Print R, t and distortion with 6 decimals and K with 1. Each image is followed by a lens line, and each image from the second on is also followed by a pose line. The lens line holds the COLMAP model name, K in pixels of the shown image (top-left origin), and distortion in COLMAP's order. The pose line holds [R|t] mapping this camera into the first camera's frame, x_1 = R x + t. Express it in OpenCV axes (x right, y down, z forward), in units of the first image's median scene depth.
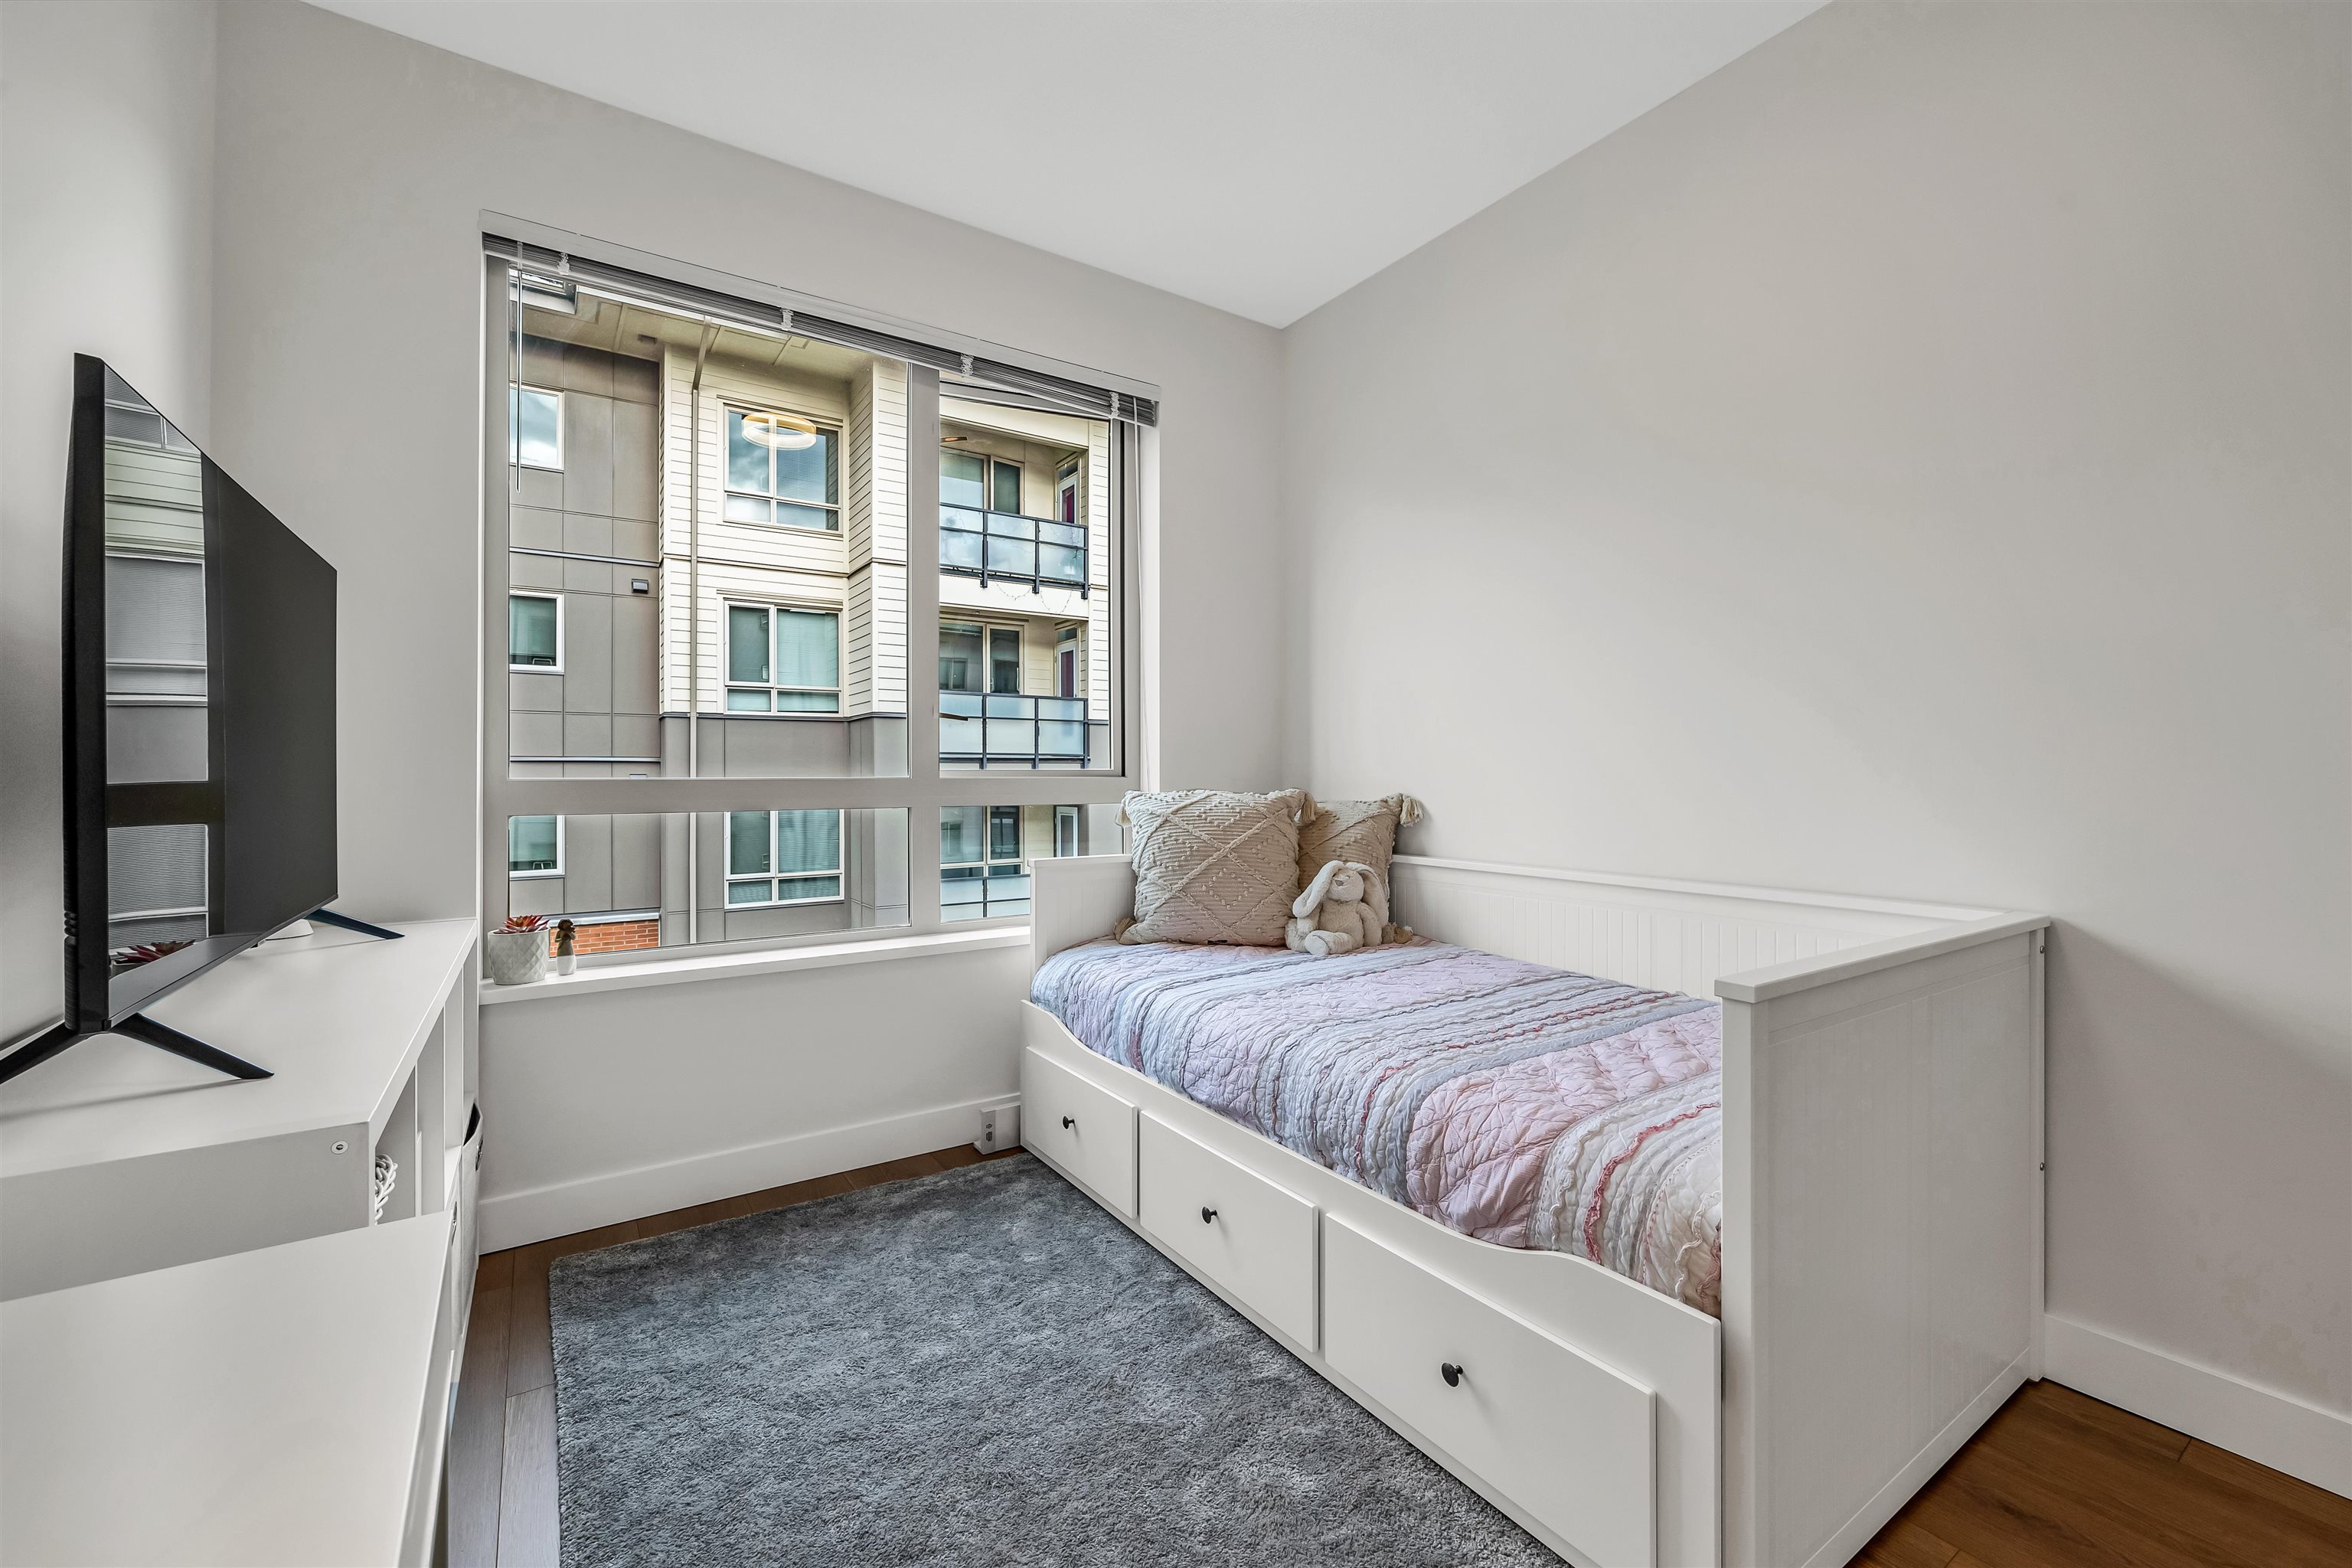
lens RADIAL K [[977.4, 0, 1177.0], [0, 977.4, 775.5], [0, 0, 1]] dist [0.020417, 0.000002]
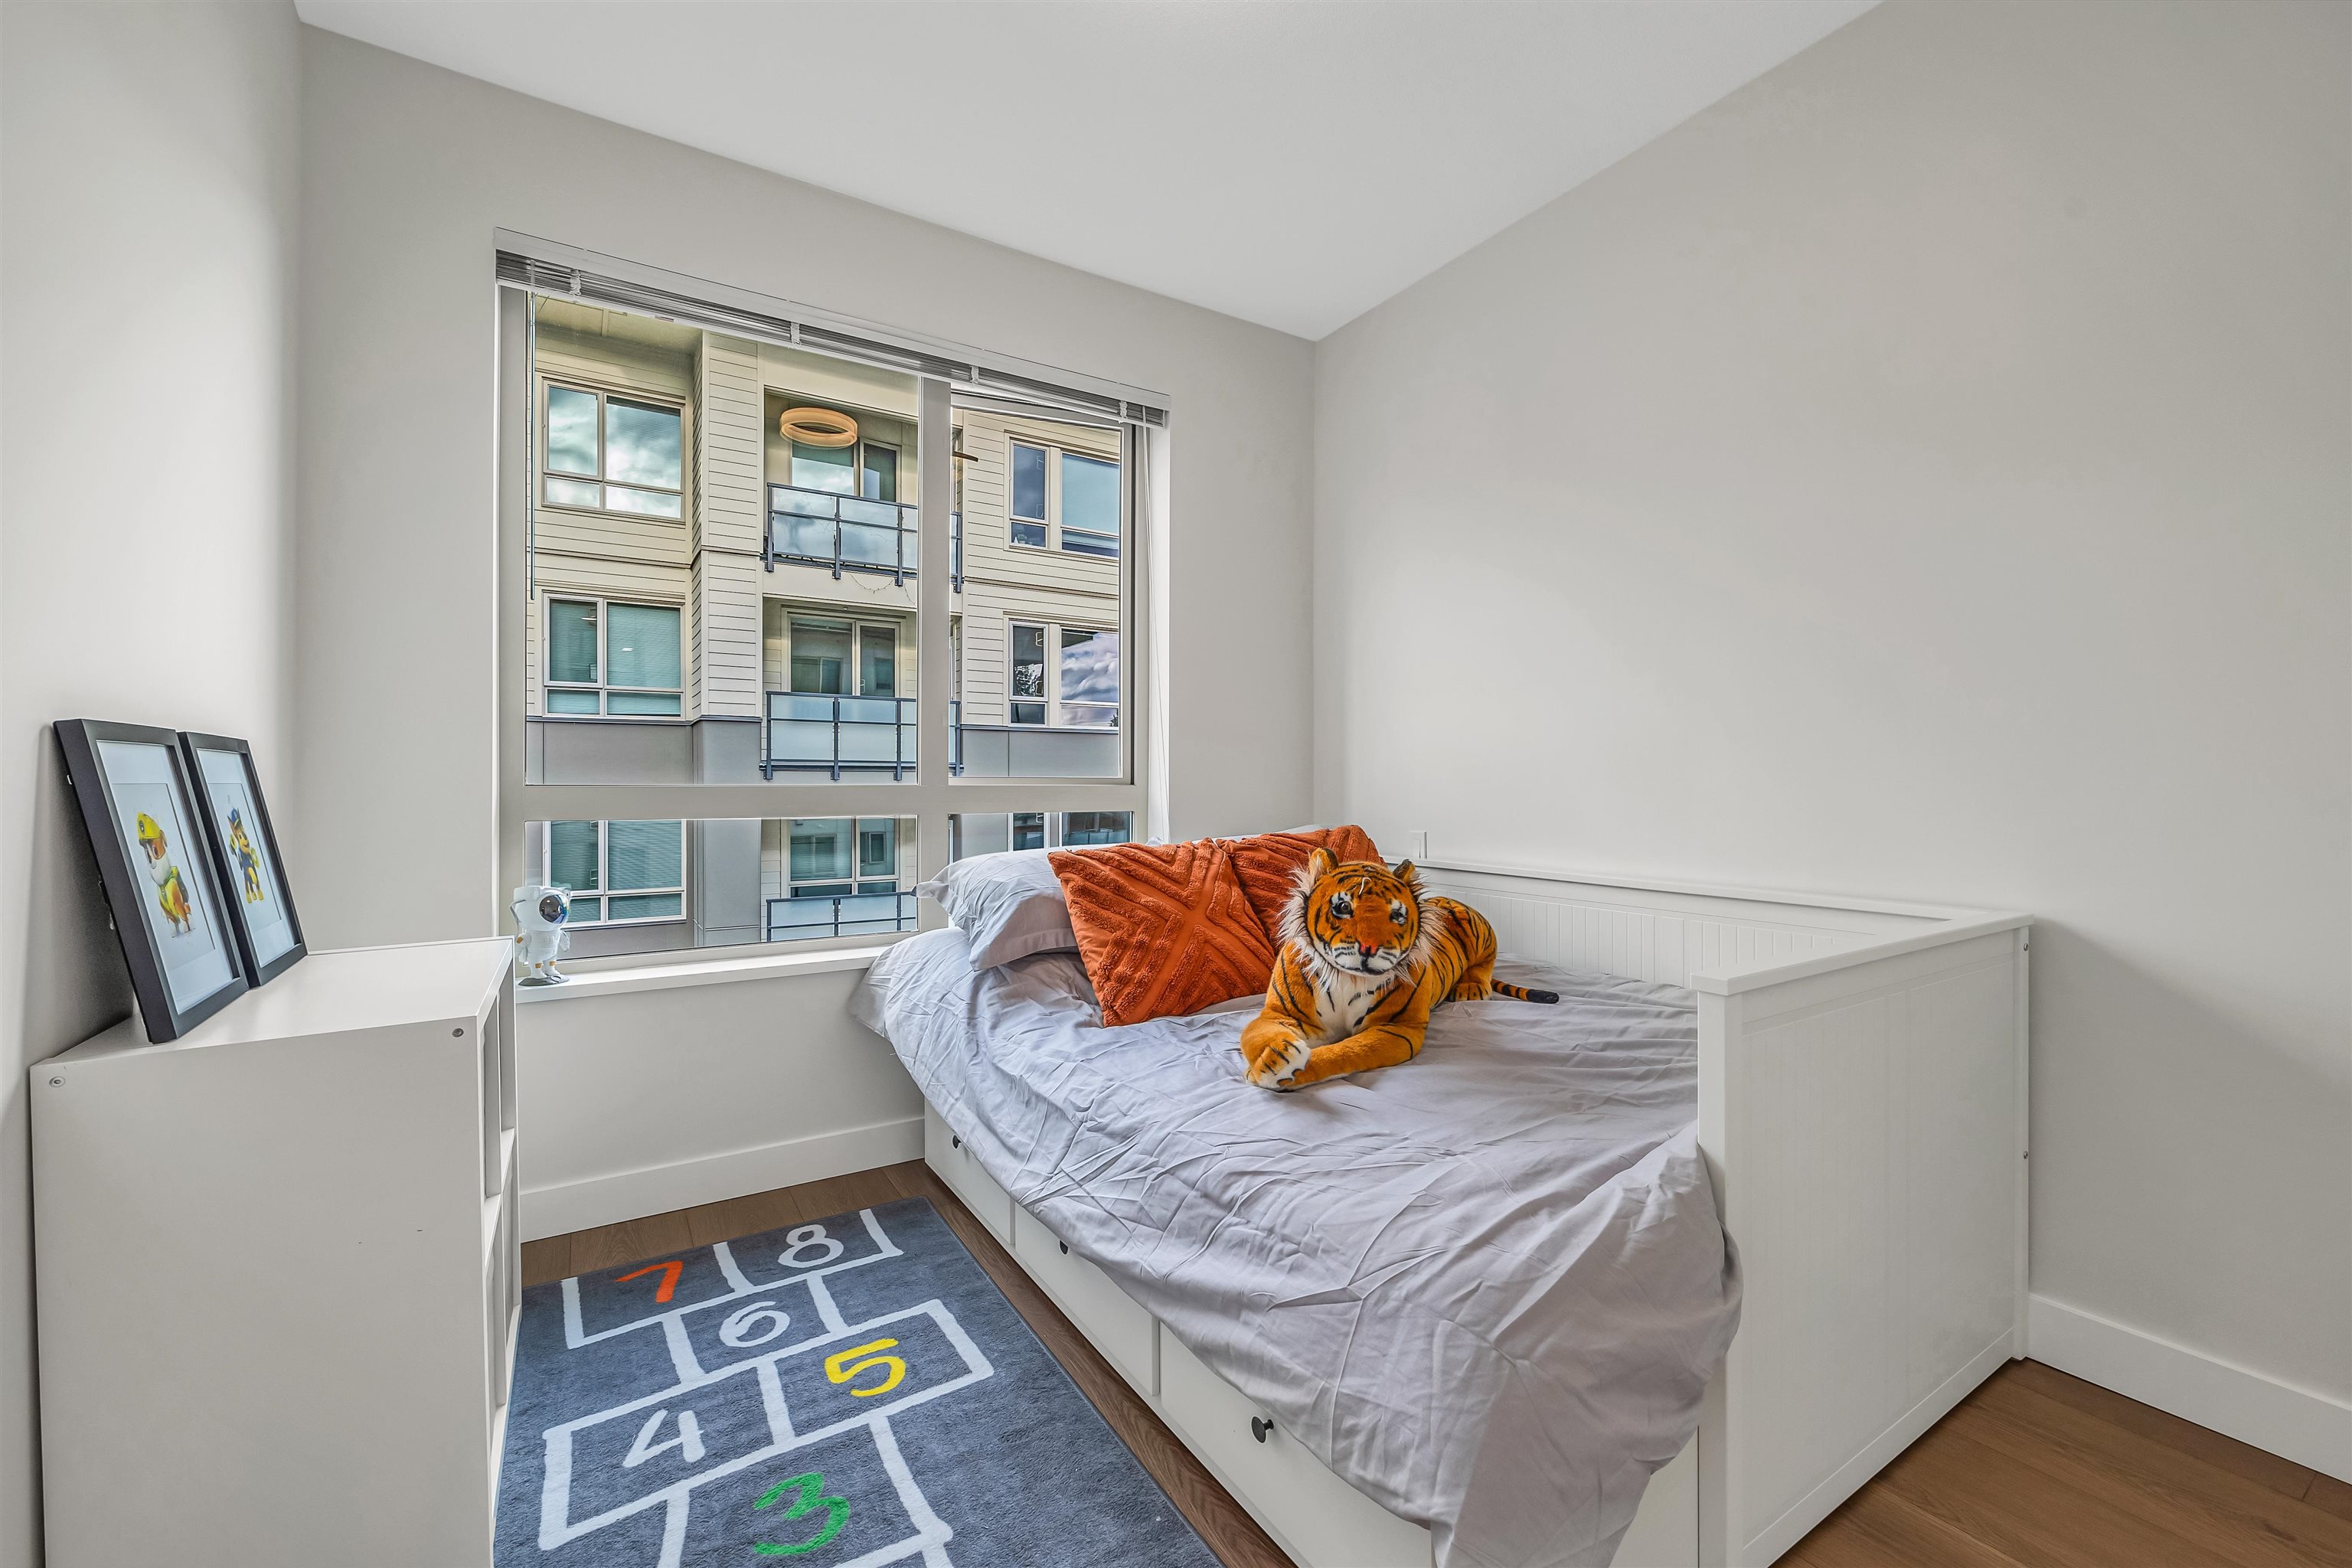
lens RADIAL K [[966.7, 0, 1172.0], [0, 966.7, 782.9], [0, 0, 1]] dist [-0.000273, -0.000138]
pose [[0.999526, 0.005311, -0.030338, 0.143658], [-0.005341, 0.999985, -0.000889, -0.002940], [0.030333, 0.001050, 0.999539, 0.108369]]
